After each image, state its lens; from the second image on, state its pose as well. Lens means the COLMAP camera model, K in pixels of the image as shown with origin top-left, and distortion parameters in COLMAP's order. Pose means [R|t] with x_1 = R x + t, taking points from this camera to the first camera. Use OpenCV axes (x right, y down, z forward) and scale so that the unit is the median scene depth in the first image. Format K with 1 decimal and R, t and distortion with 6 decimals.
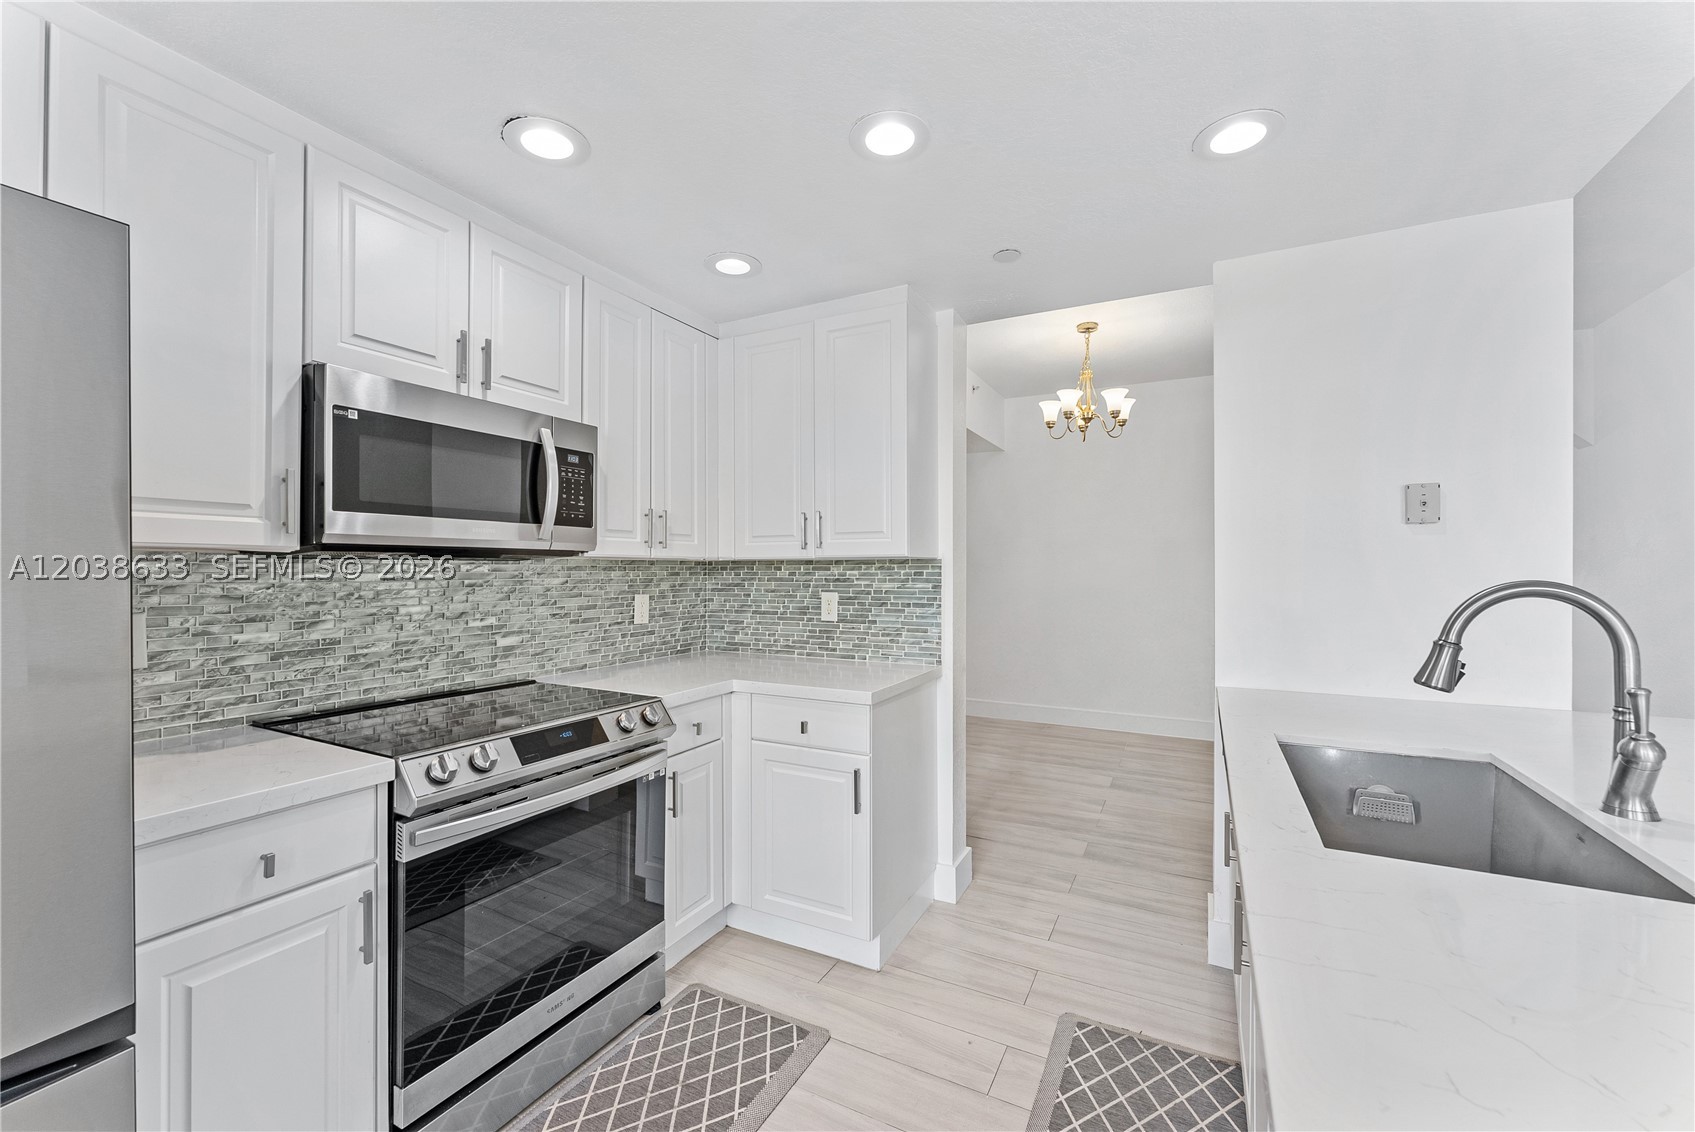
lens RADIAL K [[679.8, 0, 848.7], [0, 679.8, 562.3], [0, 0, 1]] dist [-0.000388, 0.000049]
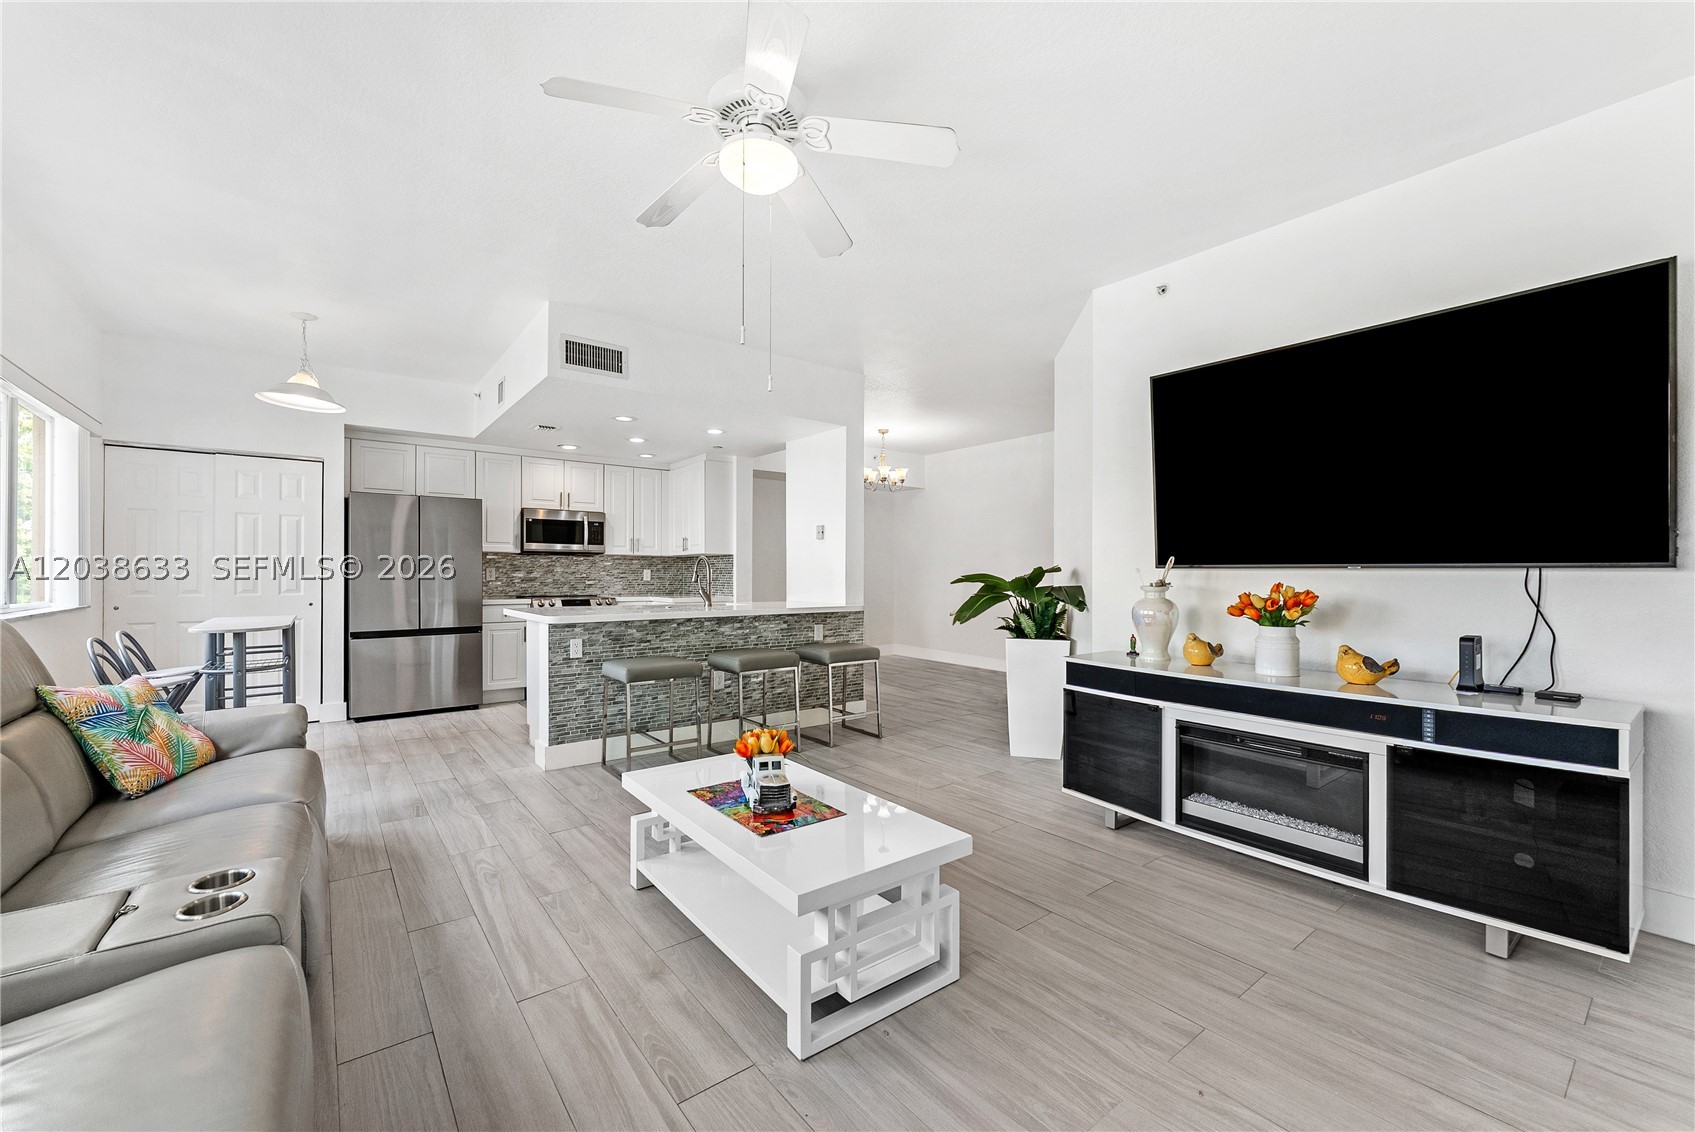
lens RADIAL K [[679.8, 0, 846.8], [0, 679.8, 568.2], [0, 0, 1]] dist [-0.000388, 0.000049]
pose [[0.909291, -0.001761, -0.416158, 1.824075], [0.001791, 0.999998, -0.000319, 0.054727], [0.416158, -0.000456, 0.909292, -1.304707]]
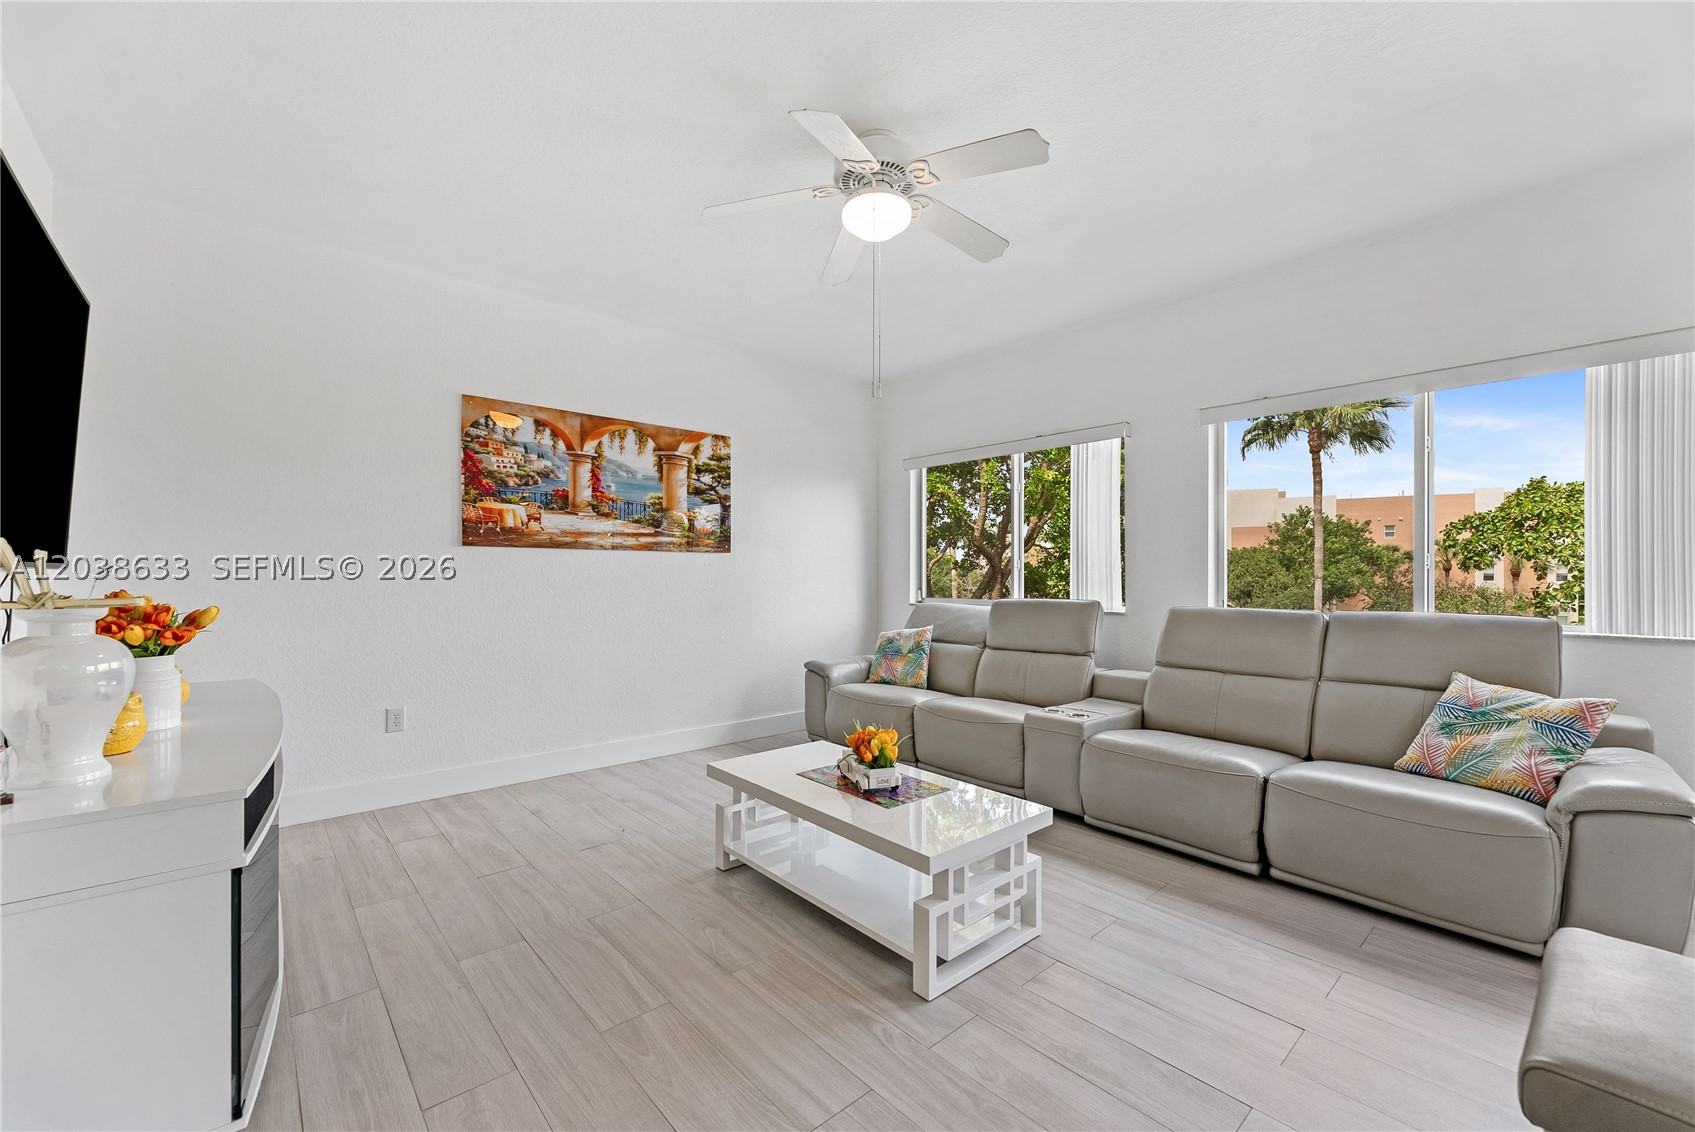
lens RADIAL K [[679.8, 0, 856.0], [0, 679.8, 574.1], [0, 0, 1]] dist [-0.000388, 0.000049]
pose [[-0.937414, -0.002990, 0.348205, 0.960442], [-0.004763, 0.999980, -0.004235, 0.059817], [-0.348186, -0.005628, -0.937409, 0.544049]]
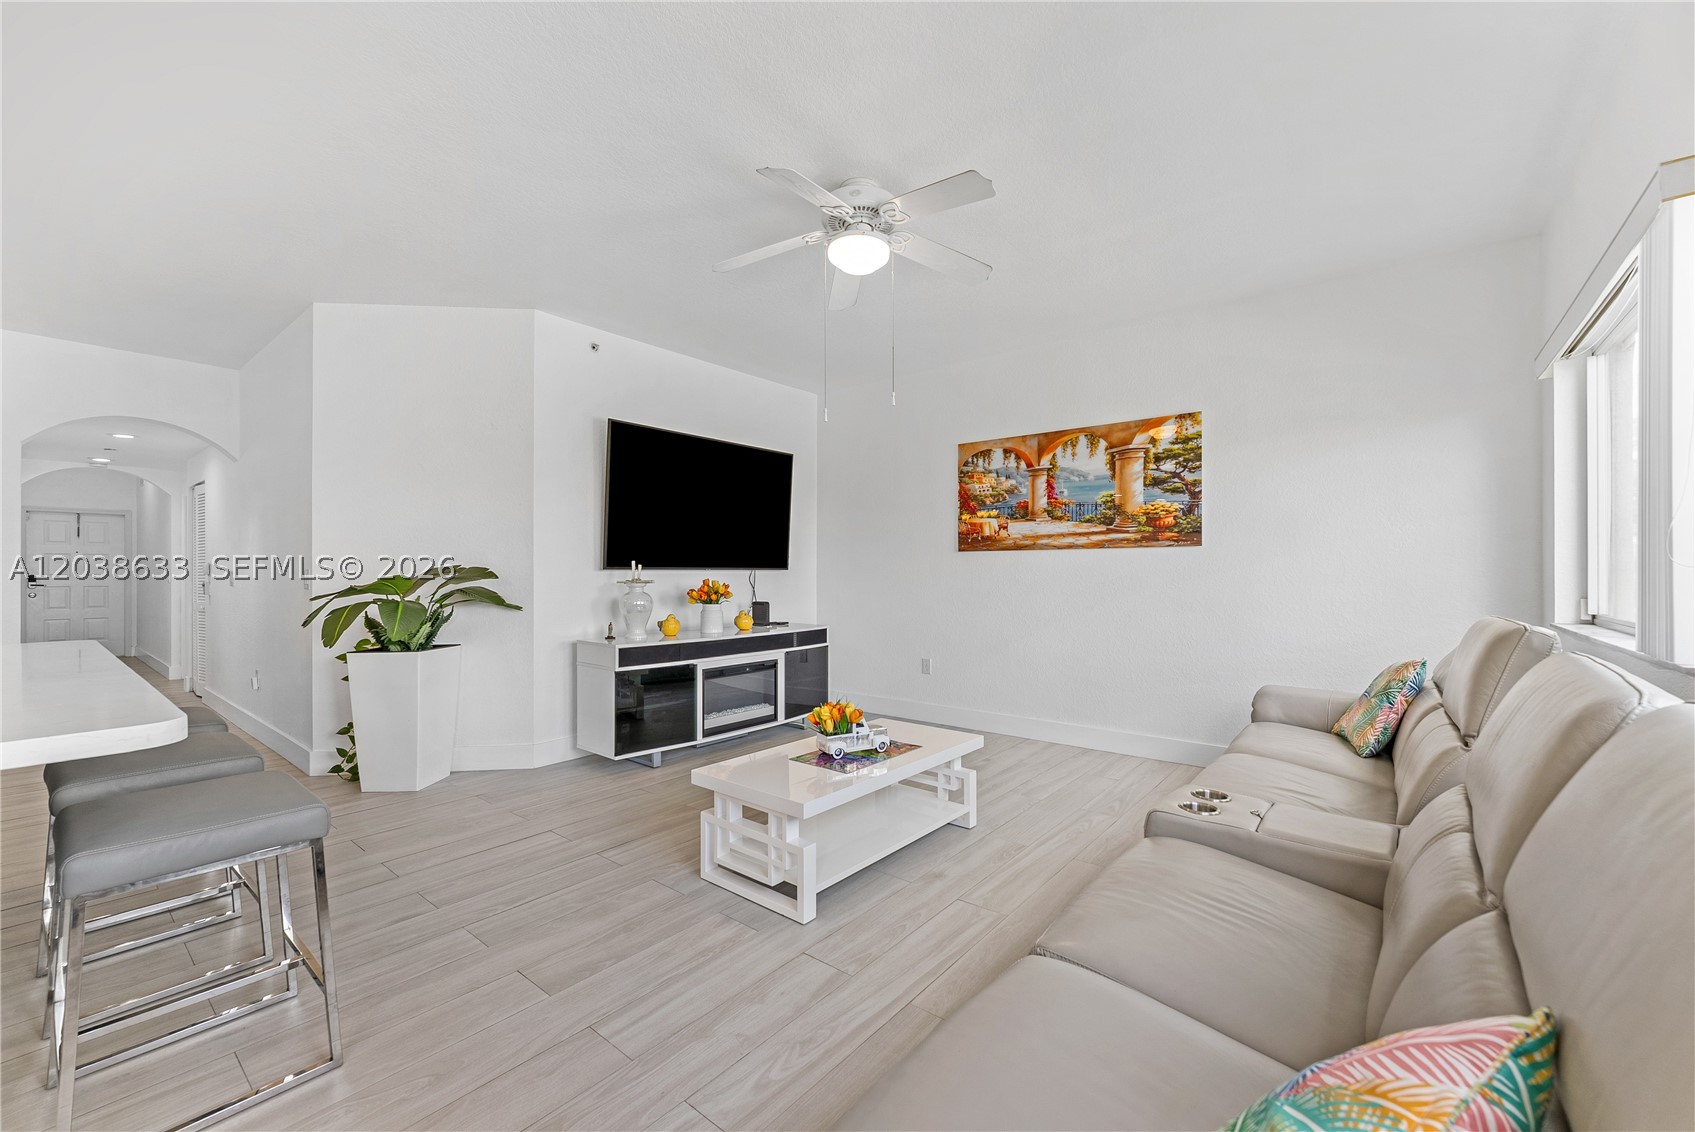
lens RADIAL K [[679.8, 0, 849.1], [0, 679.8, 574.8], [0, 0, 1]] dist [-0.000388, 0.000049]
pose [[0.200317, -0.004123, 0.979723, 0.111332], [-0.003662, 0.999981, 0.004957, 0.057951], [-0.979724, -0.004581, 0.200298, -0.708722]]
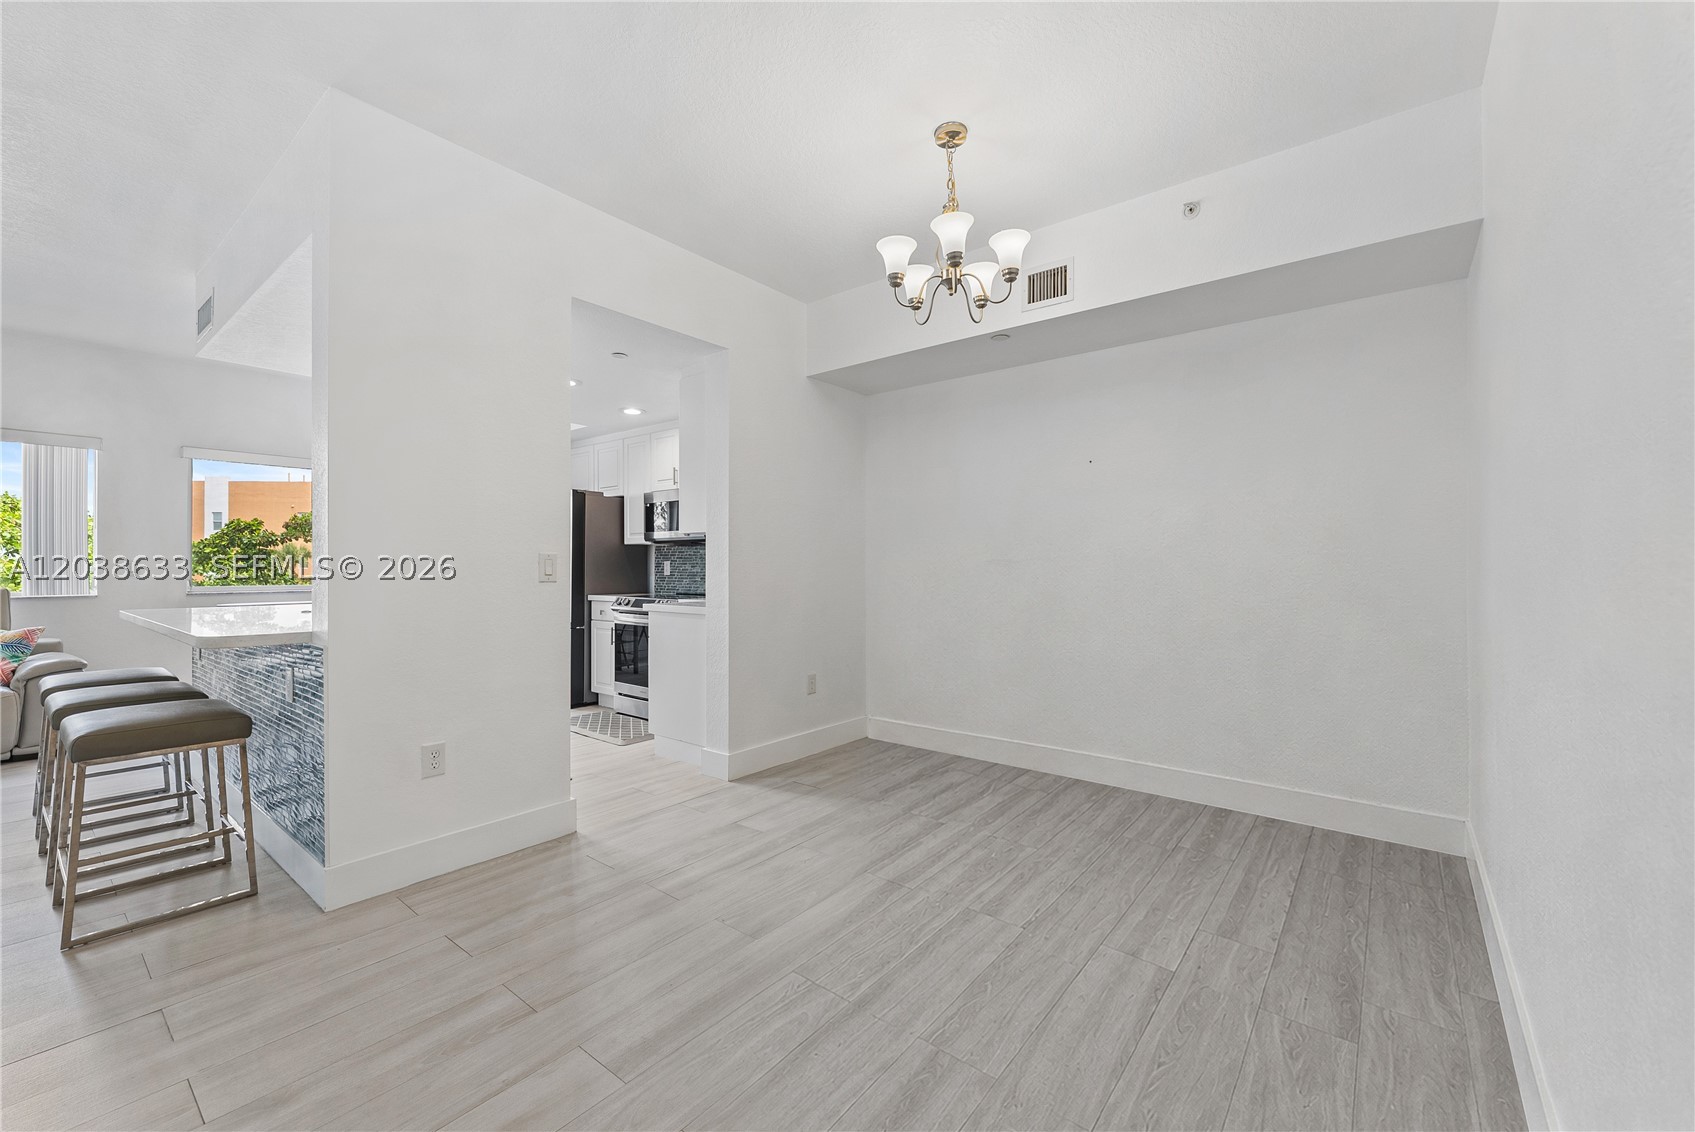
lens RADIAL K [[679.8, 0, 851.5], [0, 679.8, 571.0], [0, 0, 1]] dist [-0.000388, 0.000049]
pose [[-0.184932, 0.002169, -0.982749, 1.714751], [0.005690, 0.999983, 0.001136, 0.086861], [0.982735, -0.005382, -0.184941, 1.799533]]
